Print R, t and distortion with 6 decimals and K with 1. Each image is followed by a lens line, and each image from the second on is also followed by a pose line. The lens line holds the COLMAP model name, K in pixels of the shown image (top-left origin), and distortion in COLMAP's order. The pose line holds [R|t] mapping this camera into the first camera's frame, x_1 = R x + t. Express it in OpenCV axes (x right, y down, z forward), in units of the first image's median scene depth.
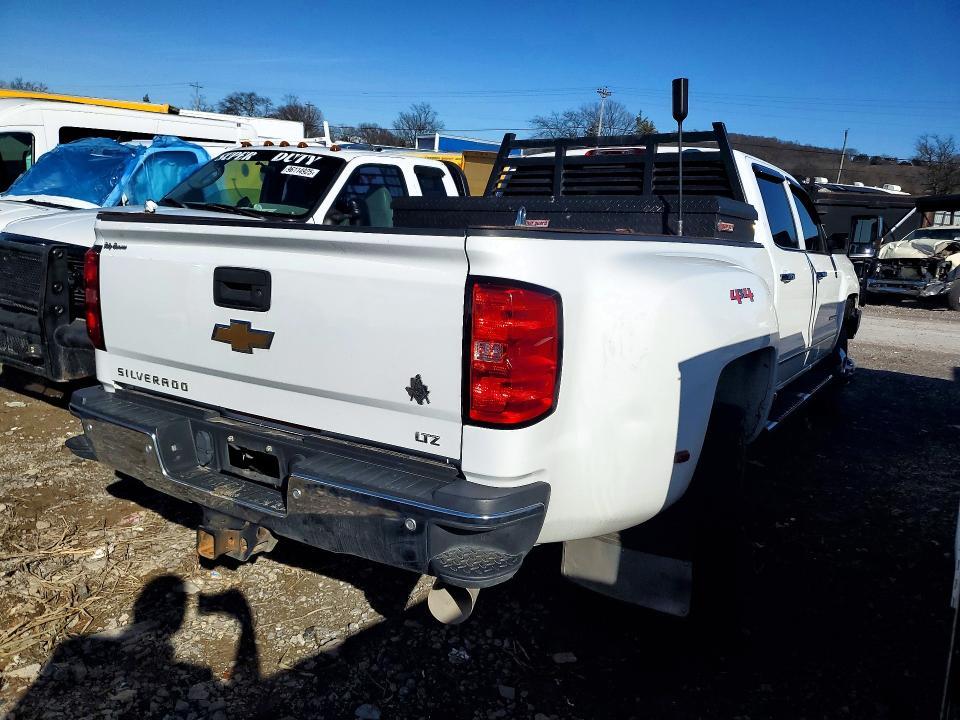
lens RADIAL K [[716.5, 0, 502.3], [0, 716.5, 362.7], [0, 0, 1]] dist [0.090705, -0.181147]
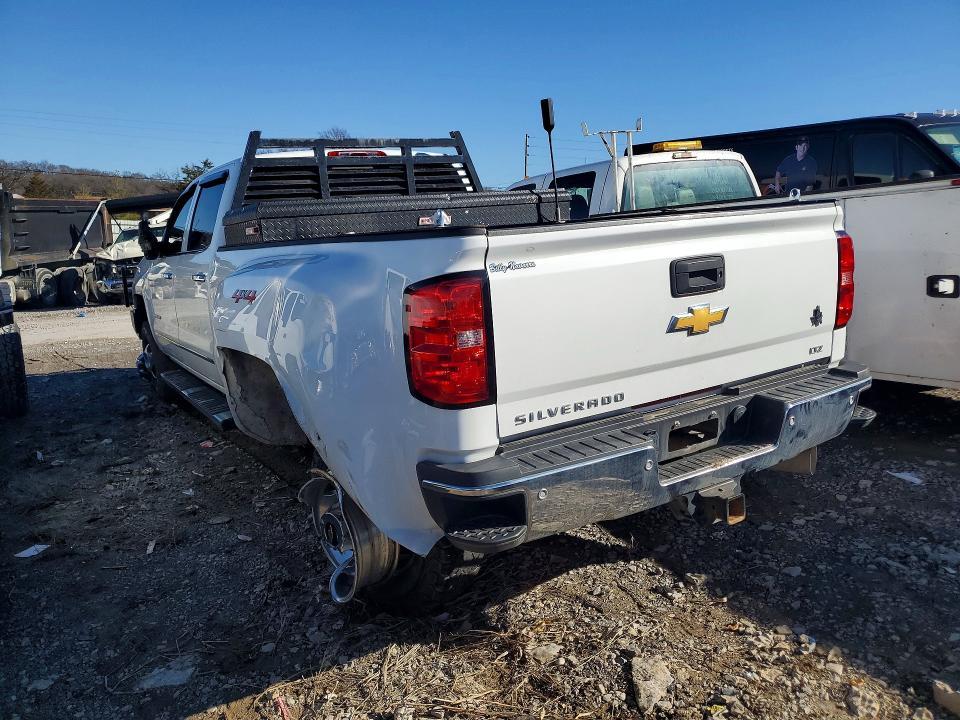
lens RADIAL K [[700.6, 0, 478.4], [0, 700.6, 358.2], [0, 0, 1]] dist [0.072486, -0.072874]
pose [[0.456558, -0.233311, 0.858557, -1.288912], [0.240309, 0.961474, 0.133488, -0.181238], [-0.856625, 0.145374, 0.495035, 0.690492]]
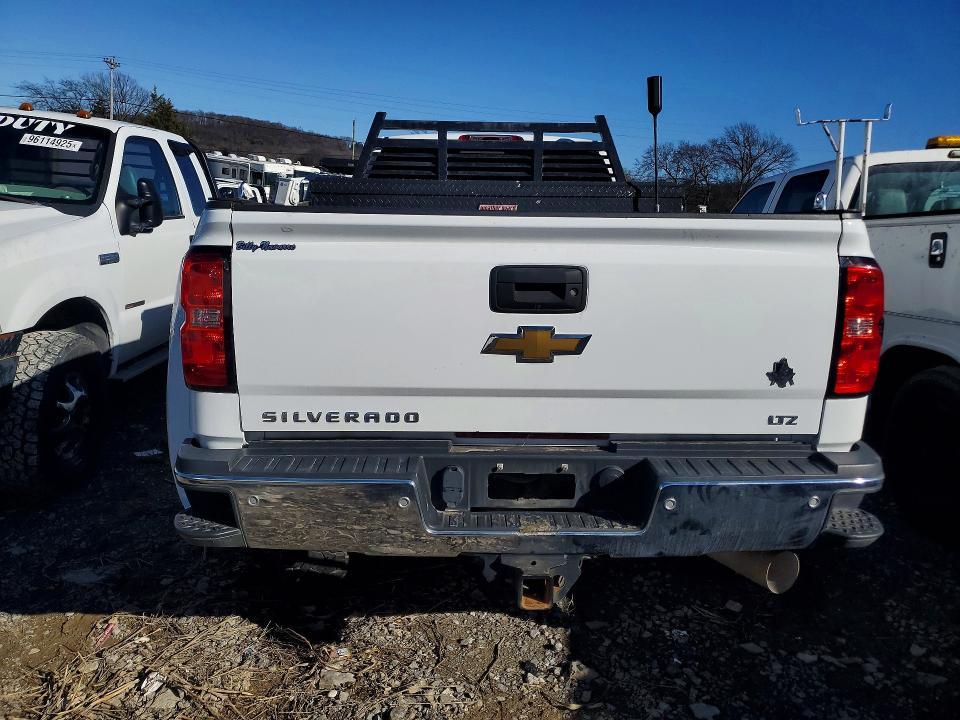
lens RADIAL K [[700.6, 0, 478.4], [0, 700.6, 358.2], [0, 0, 1]] dist [0.072486, -0.072874]
pose [[0.837468, -0.123308, 0.532393, -0.776760], [0.112542, 0.992244, 0.052782, -0.064785], [-0.534772, 0.015713, 0.844850, 0.300529]]
